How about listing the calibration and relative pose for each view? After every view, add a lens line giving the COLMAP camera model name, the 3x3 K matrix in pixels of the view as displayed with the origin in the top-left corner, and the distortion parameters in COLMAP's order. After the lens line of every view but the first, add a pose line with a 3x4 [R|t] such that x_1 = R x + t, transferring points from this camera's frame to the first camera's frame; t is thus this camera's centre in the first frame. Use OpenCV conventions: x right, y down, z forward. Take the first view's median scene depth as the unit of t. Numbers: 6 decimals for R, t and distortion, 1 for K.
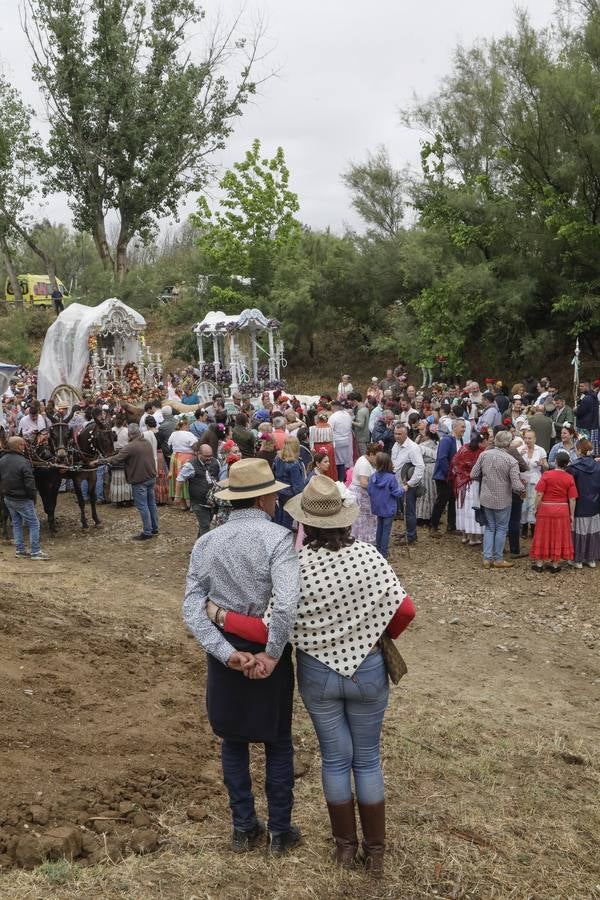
lens RADIAL K [[915.5, 0, 314.0], [0, 915.5, 475.2], [0, 0, 1]] dist [0.053735, 0.000000]
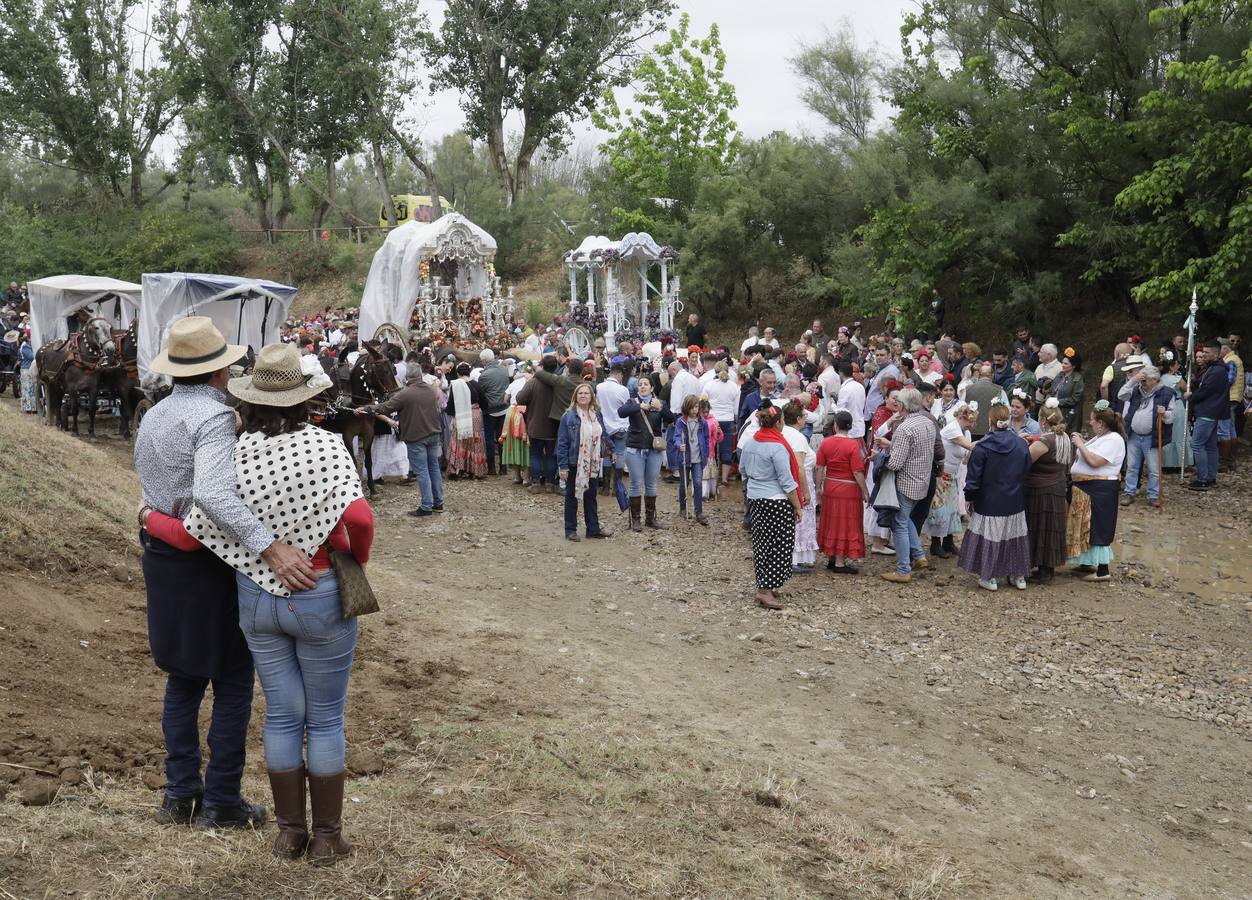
lens RADIAL K [[1258.6, 0, 626.7], [0, 1258.6, 450.4], [0, 0, 1]] dist [0.021263, 0.000000]
pose [[0.982622, 0.054340, -0.177486, 0.102684], [-0.060208, 0.997797, -0.027844, 0.021747], [0.175582, 0.038047, 0.983729, 0.001732]]
